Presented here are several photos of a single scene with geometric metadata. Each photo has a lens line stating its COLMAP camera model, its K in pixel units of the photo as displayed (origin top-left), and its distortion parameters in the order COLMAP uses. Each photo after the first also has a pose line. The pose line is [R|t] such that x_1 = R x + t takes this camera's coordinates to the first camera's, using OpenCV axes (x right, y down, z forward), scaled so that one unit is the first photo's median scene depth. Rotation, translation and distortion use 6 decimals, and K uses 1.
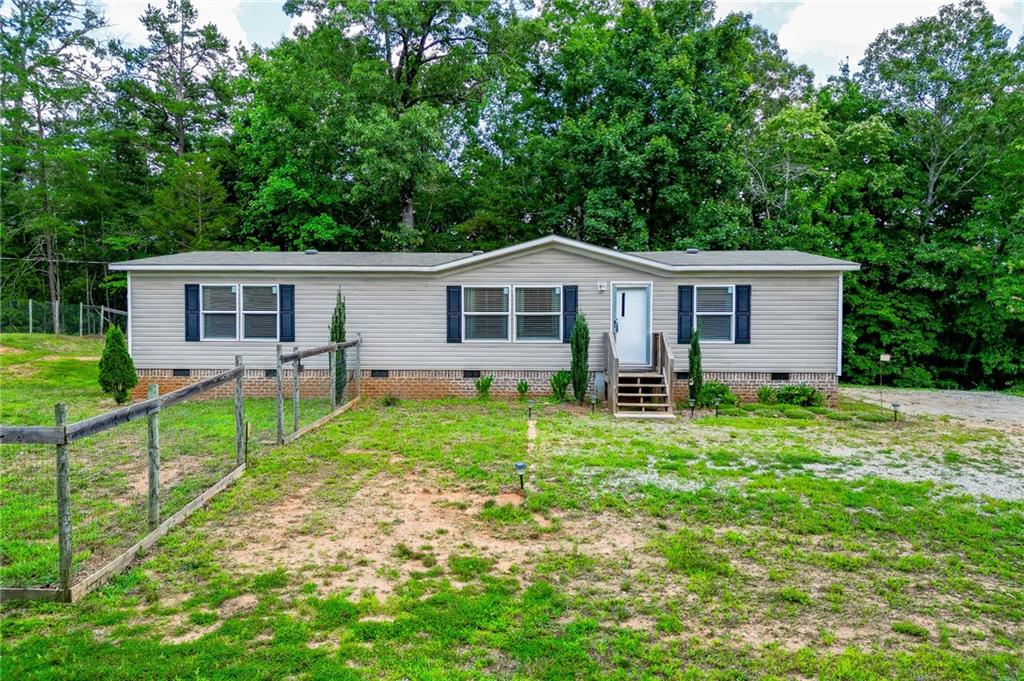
lens RADIAL K [[657.3, 0, 512.8], [0, 657.3, 342.8], [0, 0, 1]] dist [0.050329, -0.000437]
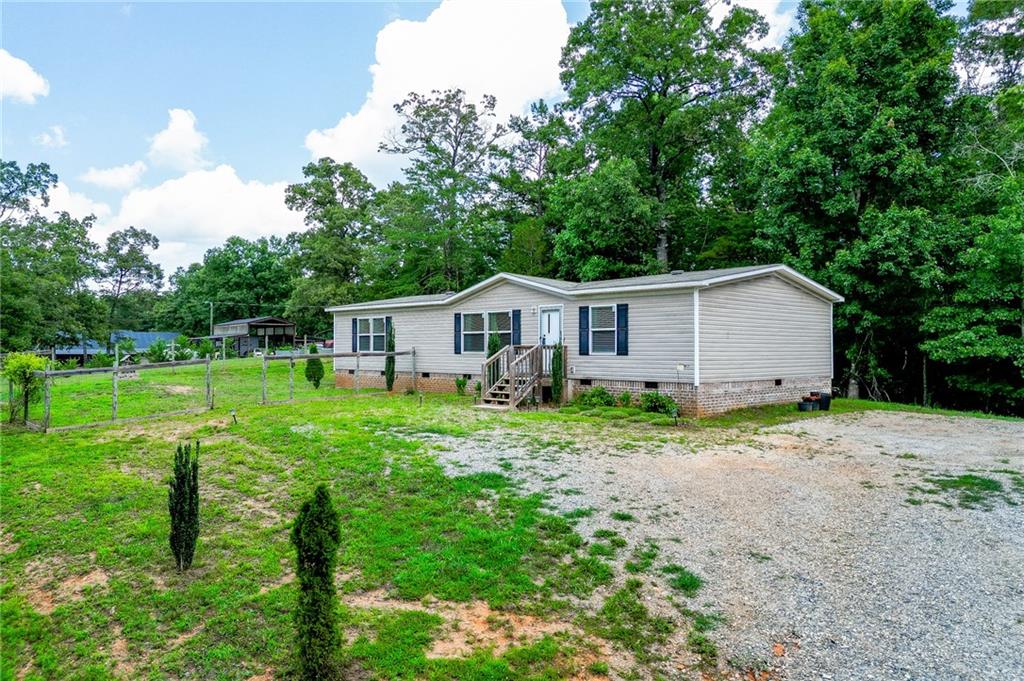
lens RADIAL K [[753.9, 0, 520.5], [0, 753.9, 339.7], [0, 0, 1]] dist [-0.005247, -0.001440]
pose [[0.712820, -0.010833, -0.701263, 1.127748], [-0.007388, 0.999709, -0.022953, 0.005668], [0.701308, 0.021542, 0.712533, -0.047895]]
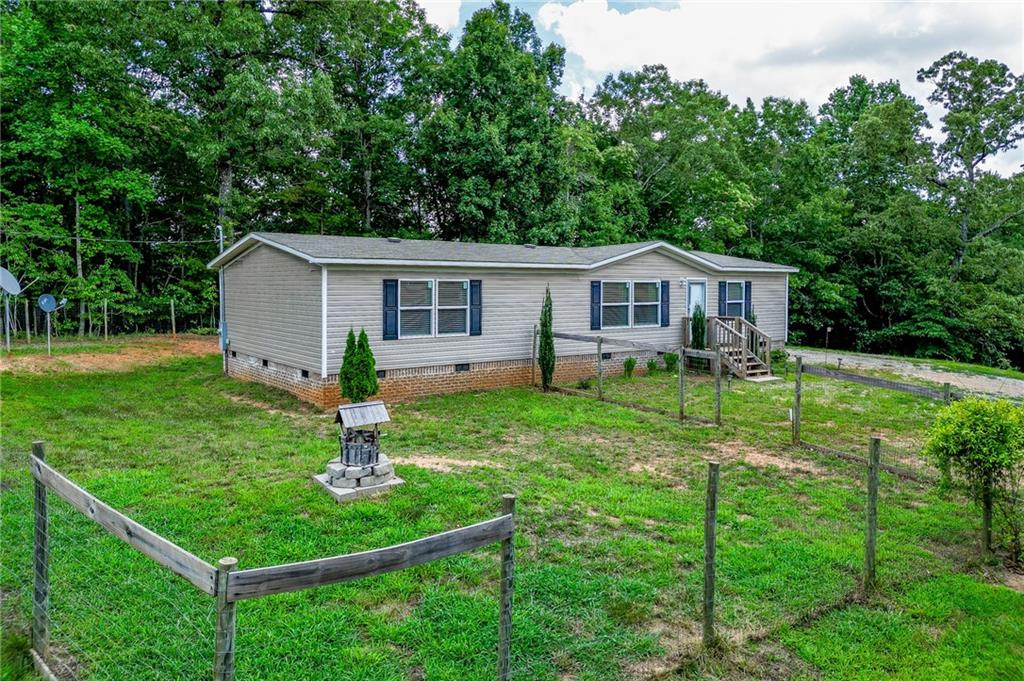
lens RADIAL K [[753.9, 0, 523.1], [0, 753.9, 346.4], [0, 0, 1]] dist [-0.005247, -0.001440]
pose [[0.788966, -0.051553, 0.612271, -0.998511], [0.049741, 0.998562, 0.019984, -0.004656], [-0.612421, 0.014688, 0.790396, 0.037729]]
